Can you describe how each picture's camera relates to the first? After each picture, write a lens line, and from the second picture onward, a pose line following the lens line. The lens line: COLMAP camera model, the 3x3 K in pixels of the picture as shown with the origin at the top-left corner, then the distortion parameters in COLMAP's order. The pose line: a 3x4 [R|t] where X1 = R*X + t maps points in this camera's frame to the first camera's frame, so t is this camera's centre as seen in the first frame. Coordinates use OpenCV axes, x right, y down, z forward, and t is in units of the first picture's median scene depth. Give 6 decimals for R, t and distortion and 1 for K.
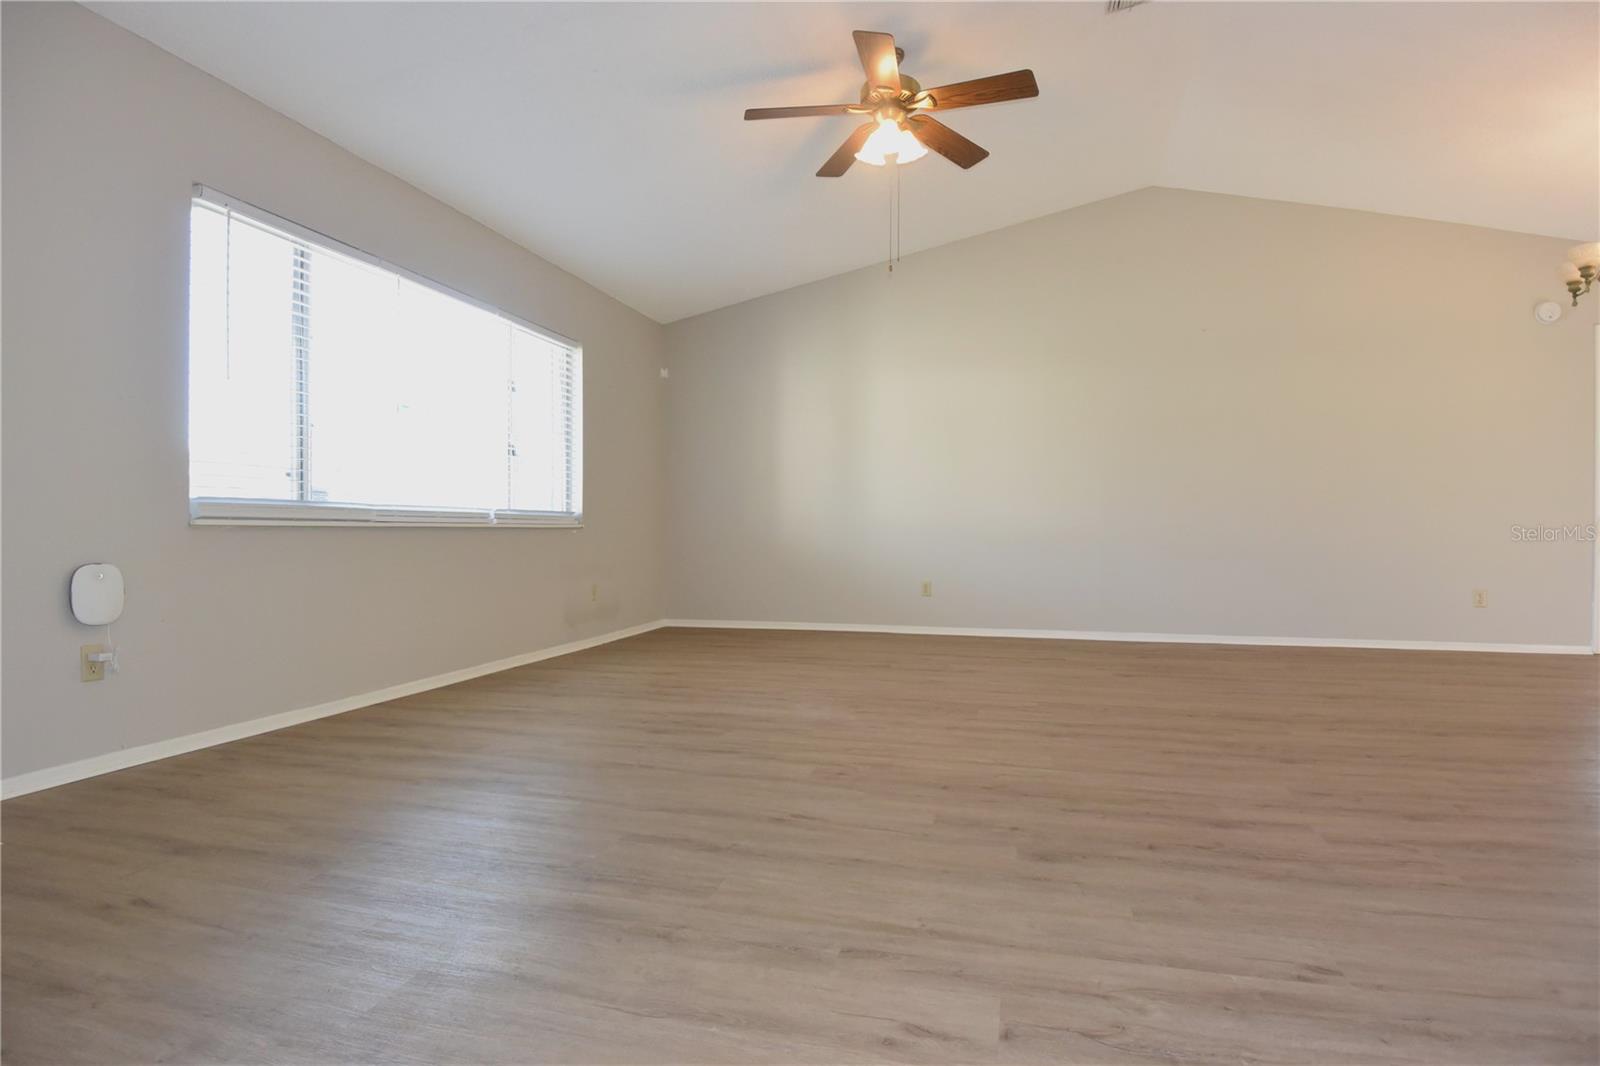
lens RADIAL K [[832.4, 0, 806.3], [0, 832.4, 543.4], [0, 0, 1]] dist [-0.000049, -0.025339]
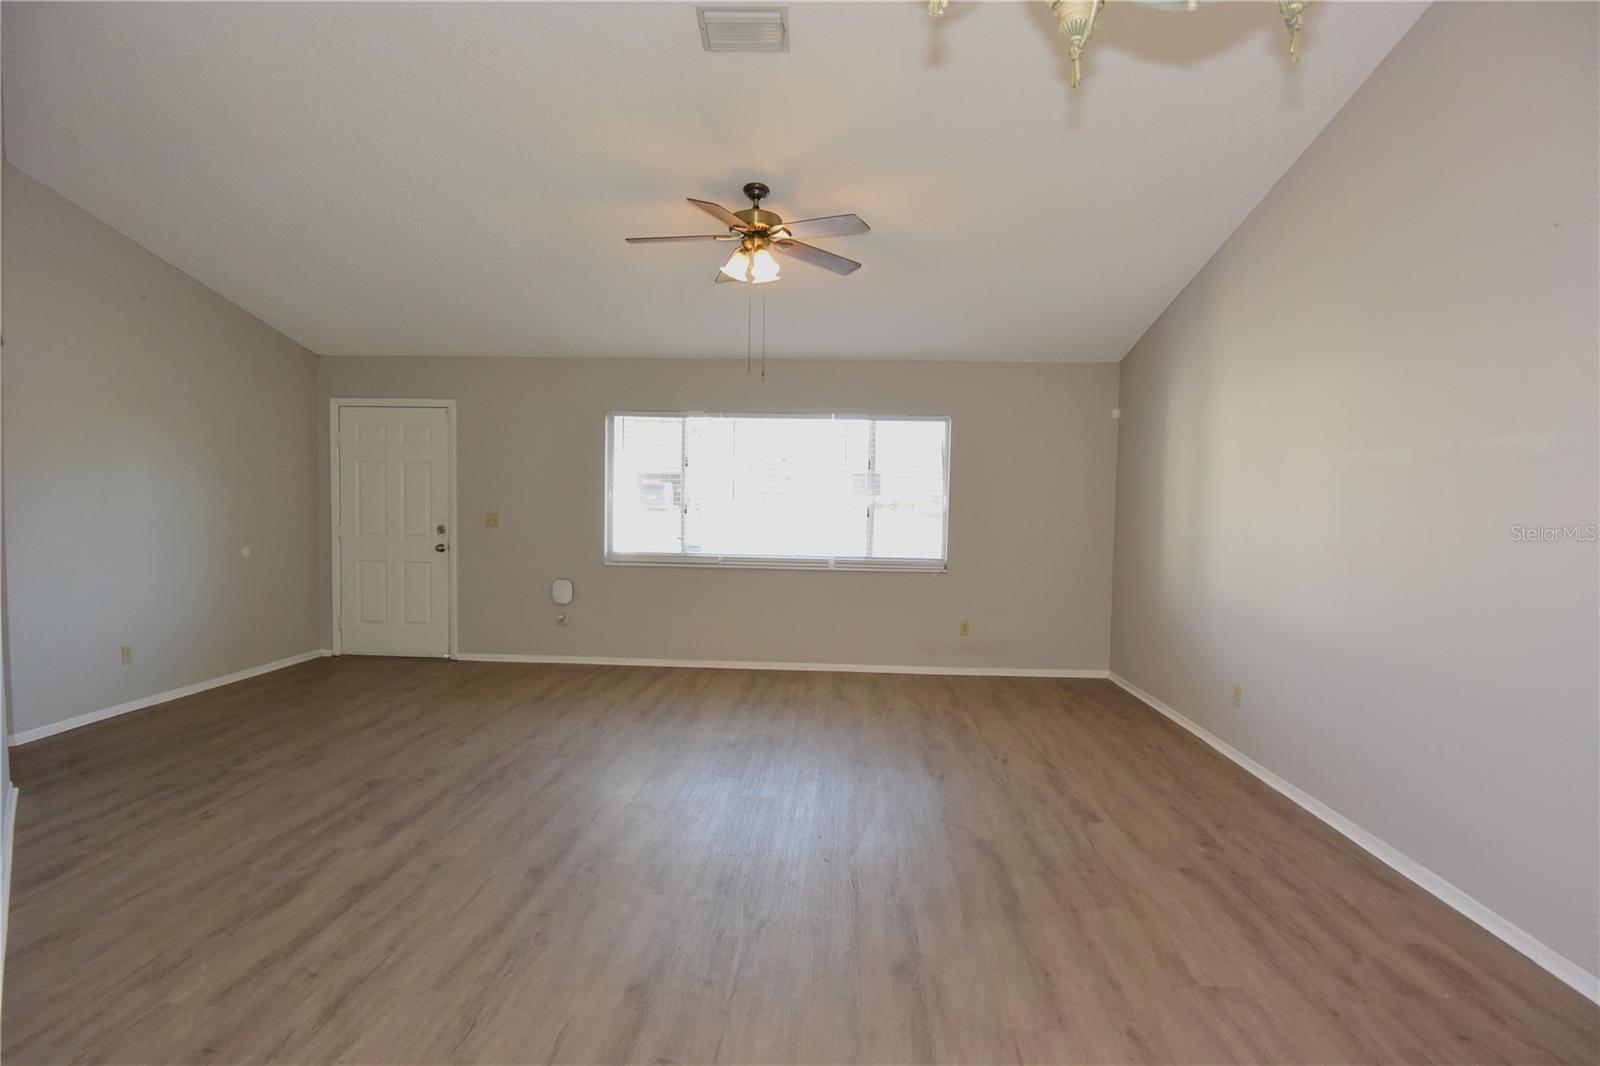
lens RADIAL K [[834.8, 0, 798.9], [0, 834.8, 547.5], [0, 0, 1]] dist [-0.000762, -0.000266]
pose [[0.199721, 0.053585, -0.978387, 1.285326], [-0.032052, 0.998326, 0.048134, -0.159964], [0.979329, 0.021745, 0.201104, 0.858942]]
